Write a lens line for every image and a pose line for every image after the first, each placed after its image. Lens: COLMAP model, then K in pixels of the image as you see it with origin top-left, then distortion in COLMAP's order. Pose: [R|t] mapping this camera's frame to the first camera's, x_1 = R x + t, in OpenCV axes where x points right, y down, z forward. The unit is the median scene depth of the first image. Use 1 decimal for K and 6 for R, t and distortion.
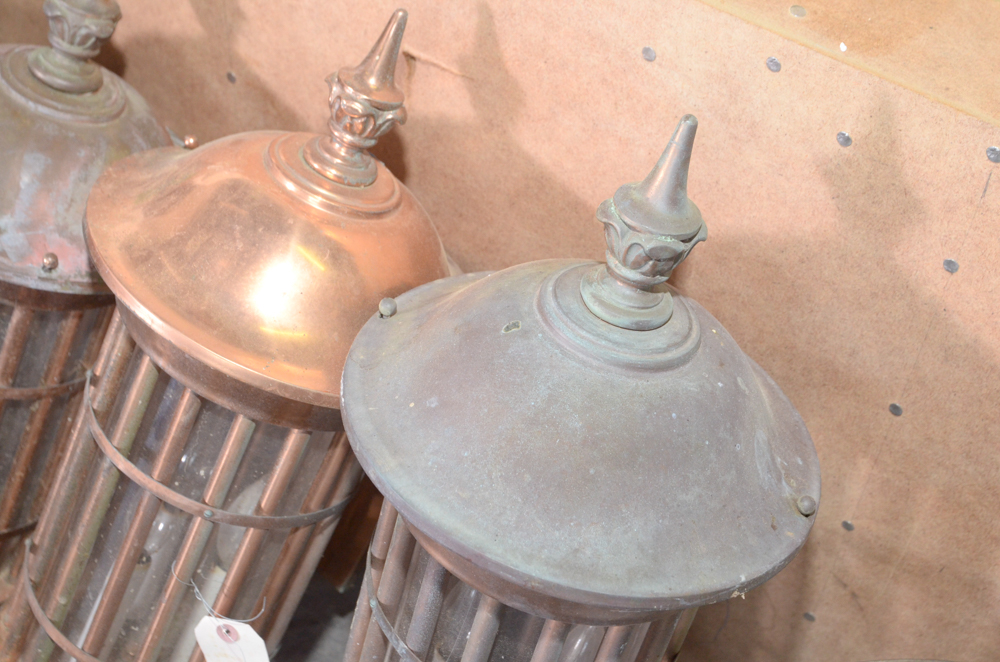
lens RADIAL K [[1426.9, 0, 499.7], [0, 1426.9, 334.7], [0, 0, 1]] dist [0.006327, 0.000000]
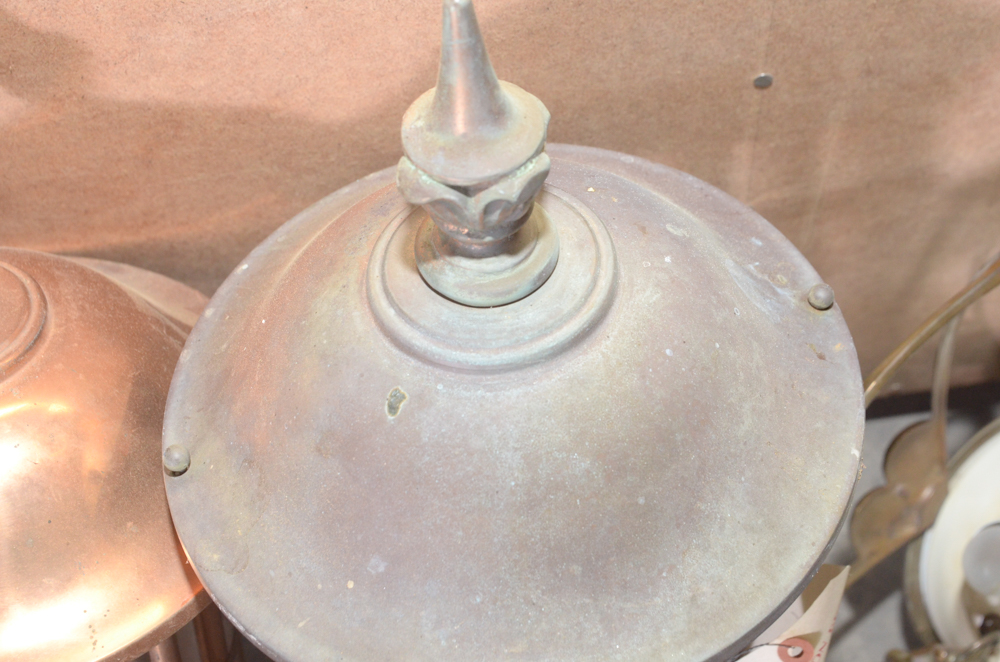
lens RADIAL K [[1426.9, 0, 501.9], [0, 1426.9, 337.0], [0, 0, 1]] dist [0.006327, 0.000000]
pose [[0.735815, -0.658052, 0.159825, -0.031640], [0.576332, 0.732460, 0.362414, -0.185267], [-0.355553, -0.174558, 0.918211, 0.305099]]
